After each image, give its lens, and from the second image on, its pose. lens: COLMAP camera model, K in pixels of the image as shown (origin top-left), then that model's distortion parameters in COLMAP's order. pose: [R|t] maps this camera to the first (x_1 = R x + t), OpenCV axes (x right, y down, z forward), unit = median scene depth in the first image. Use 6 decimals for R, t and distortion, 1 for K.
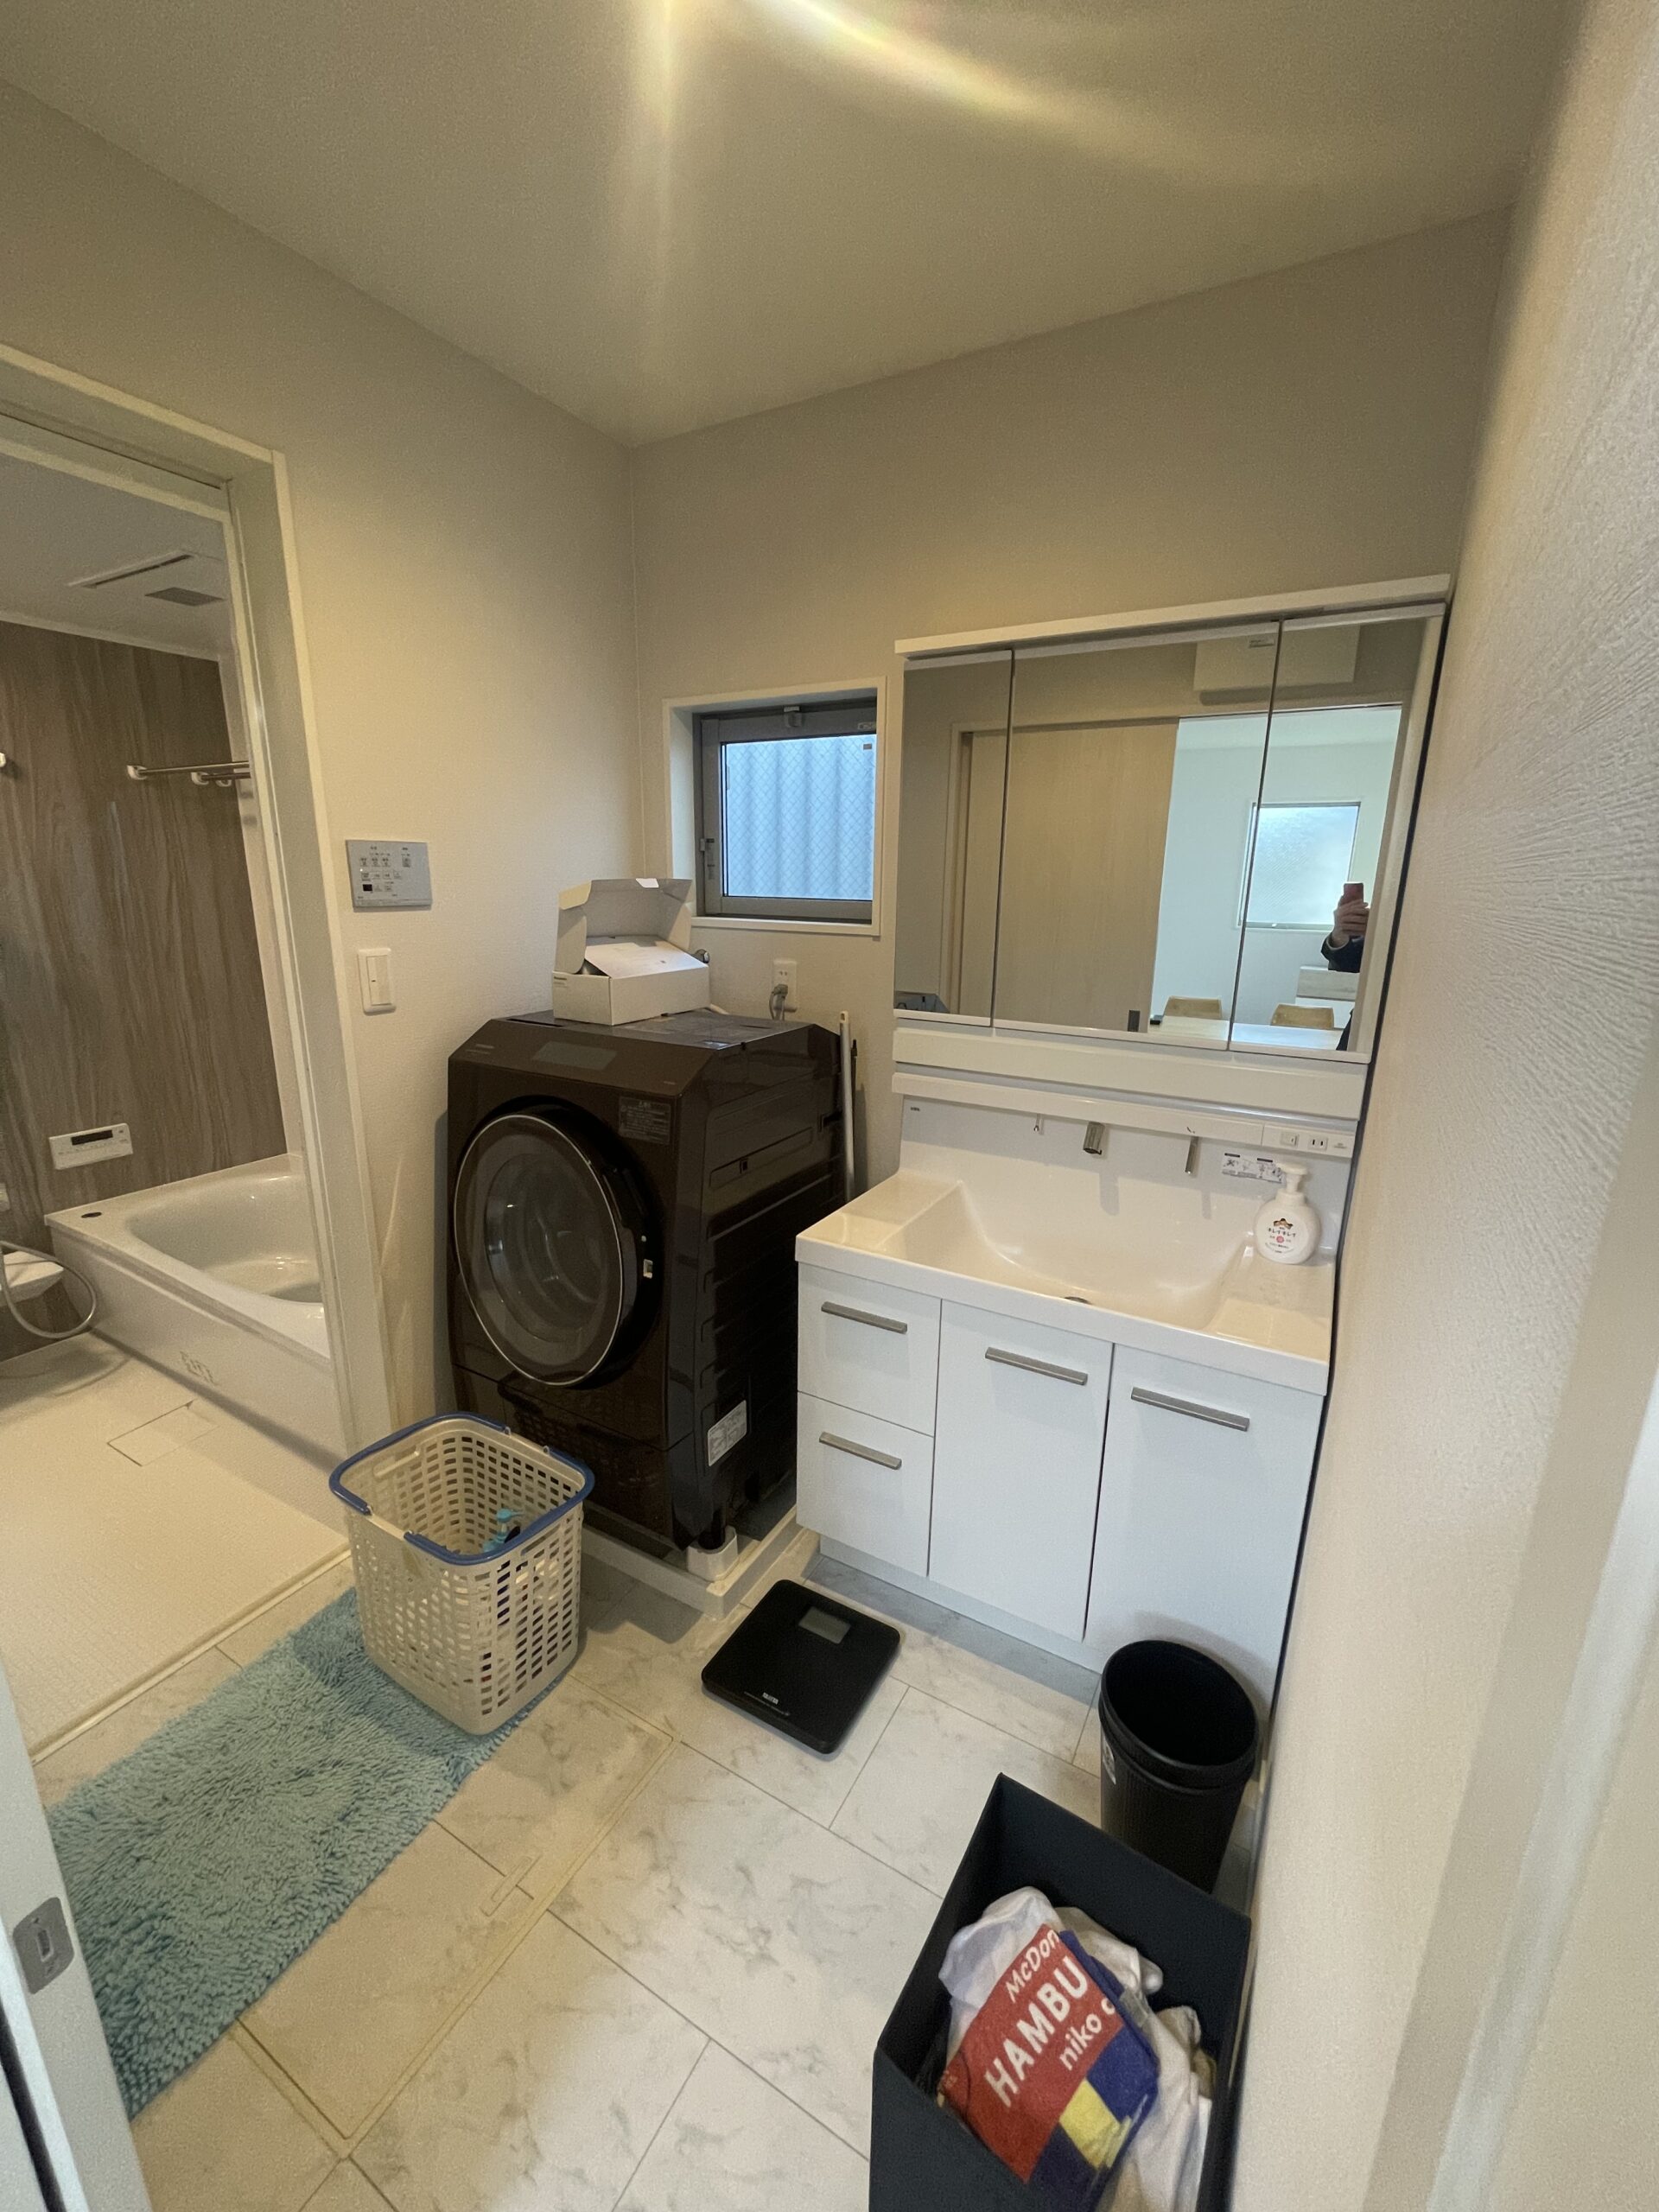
lens RADIAL K [[888.5, 0, 829.5], [0, 888.5, 1106.0], [0, 0, 1]] dist [0.002103, -0.003101]
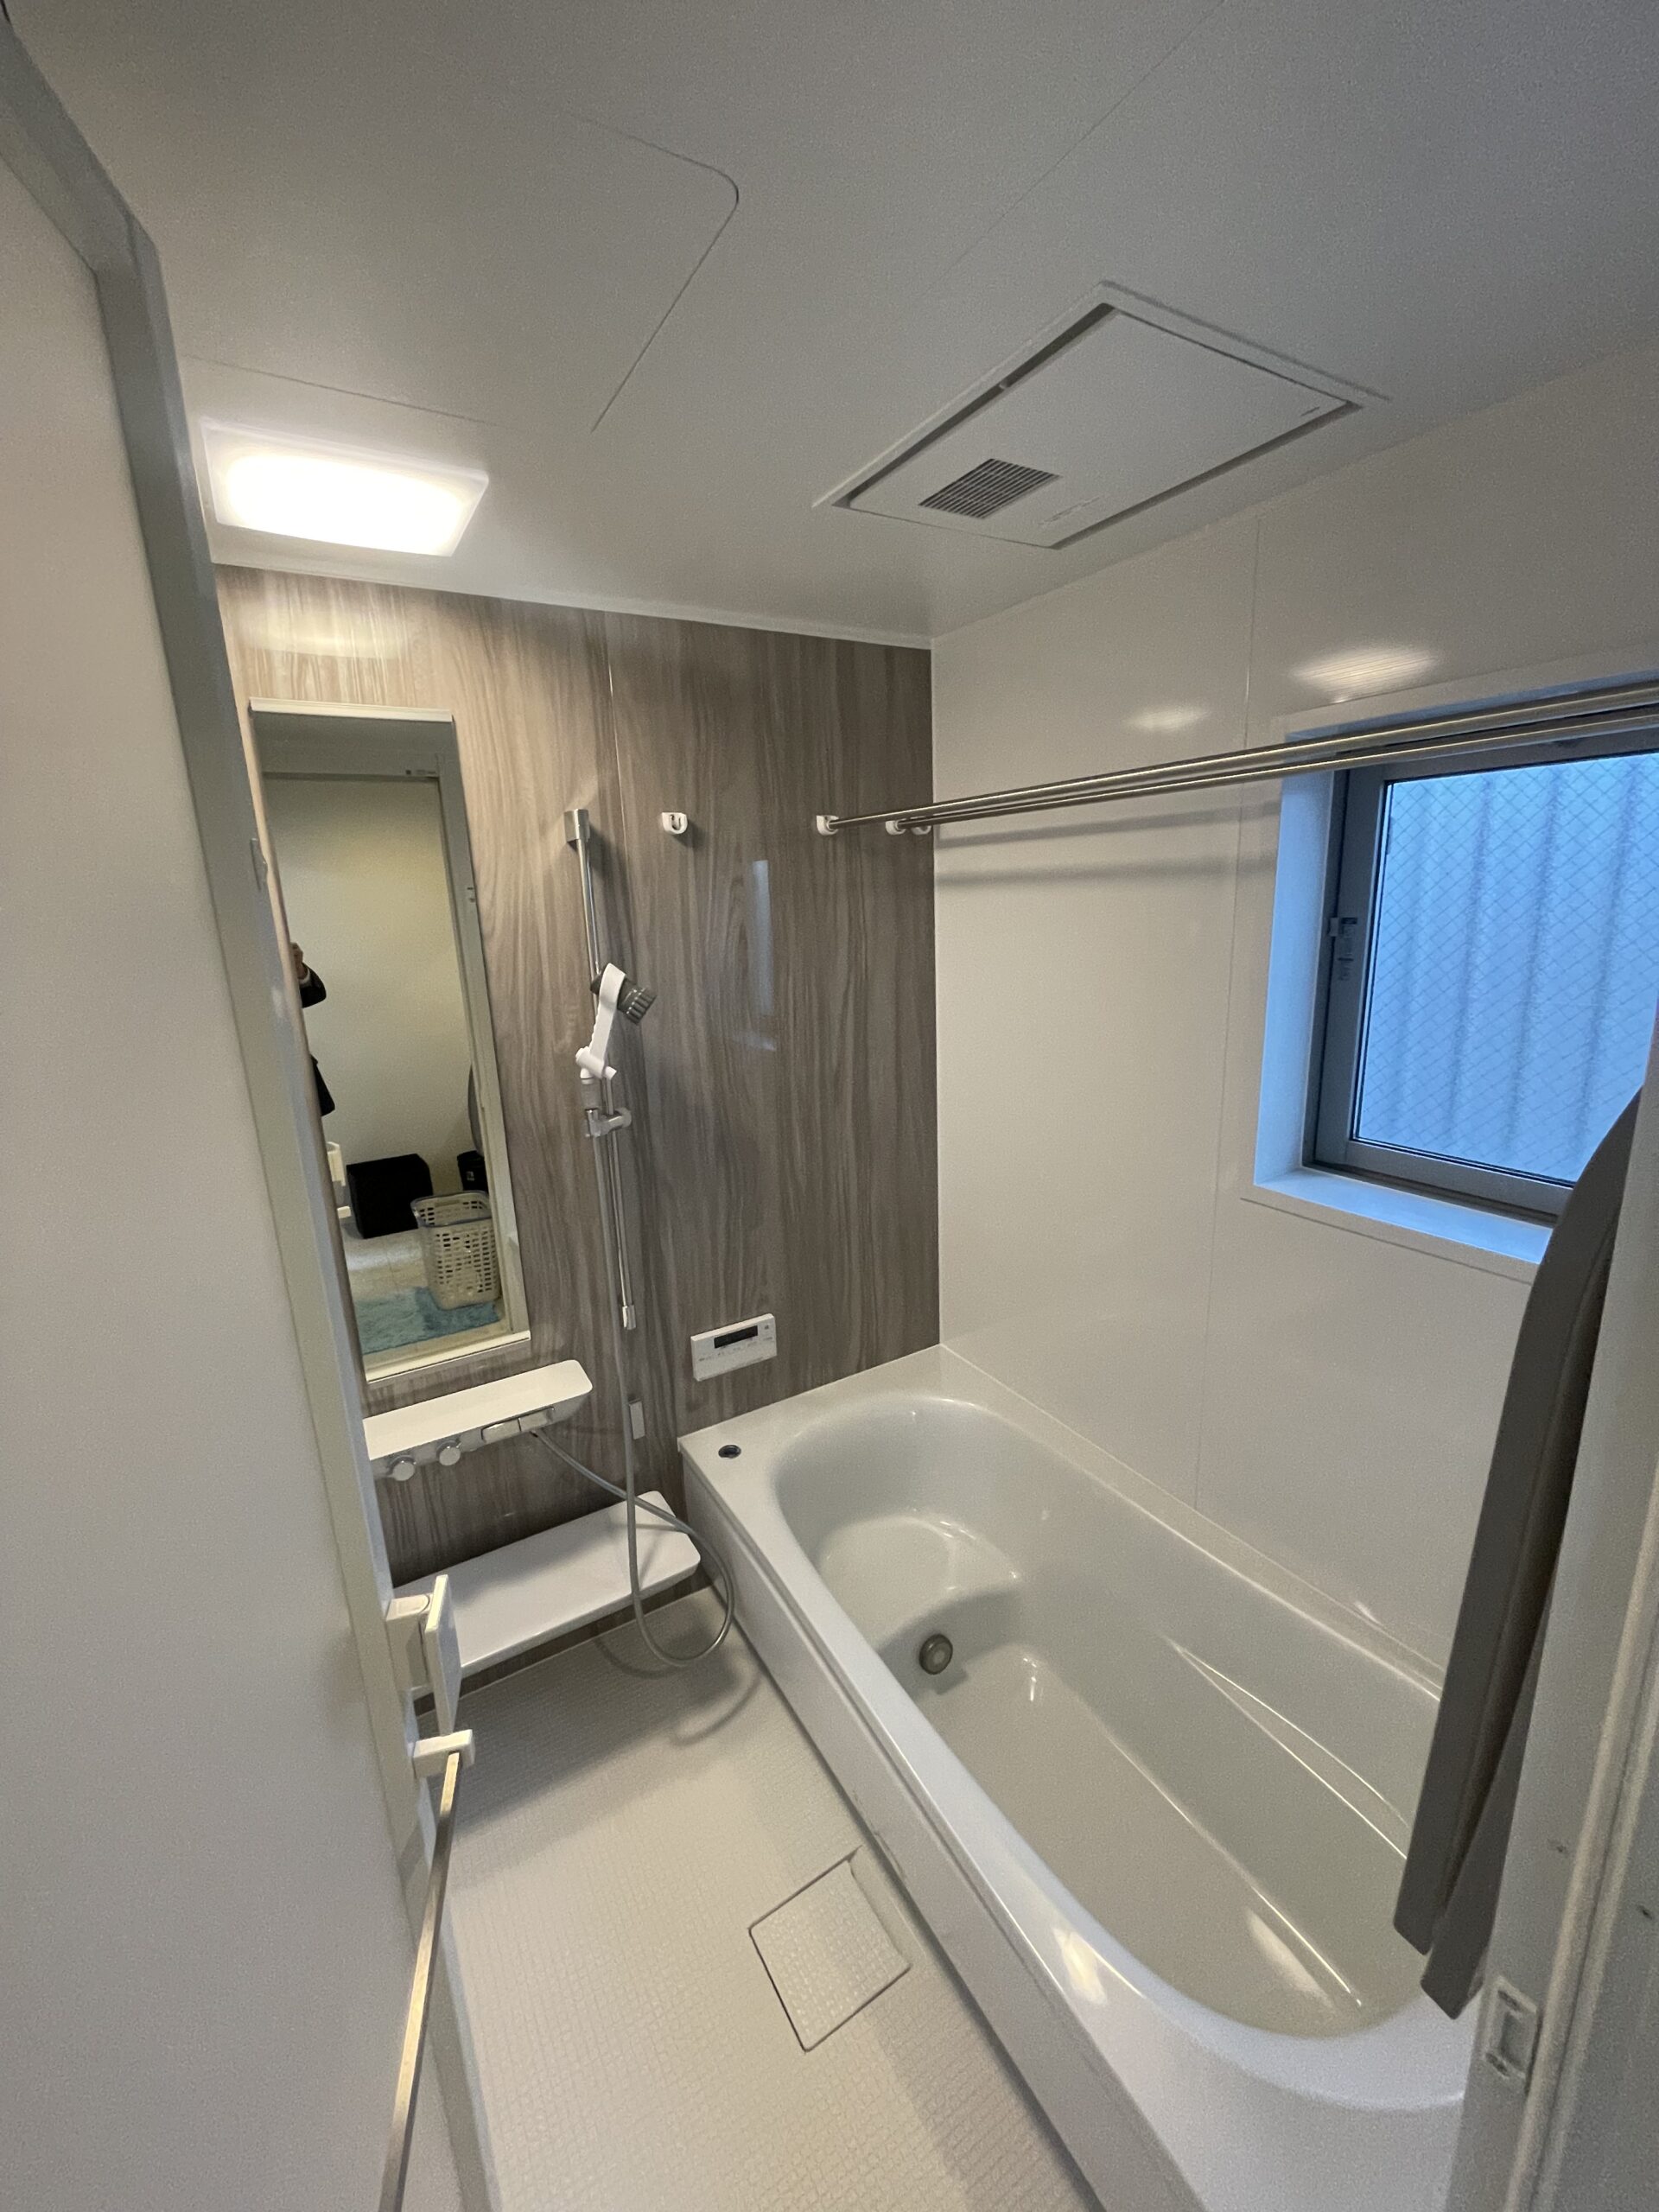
lens RADIAL K [[888.5, 0, 829.5], [0, 888.5, 1106.0], [0, 0, 1]] dist [0.002103, -0.003101]
pose [[0.869550, 0.069649, -0.488910, -0.425636], [-0.072778, 0.997268, 0.012629, -0.166409], [0.488454, 0.024601, 0.872243, 0.405083]]
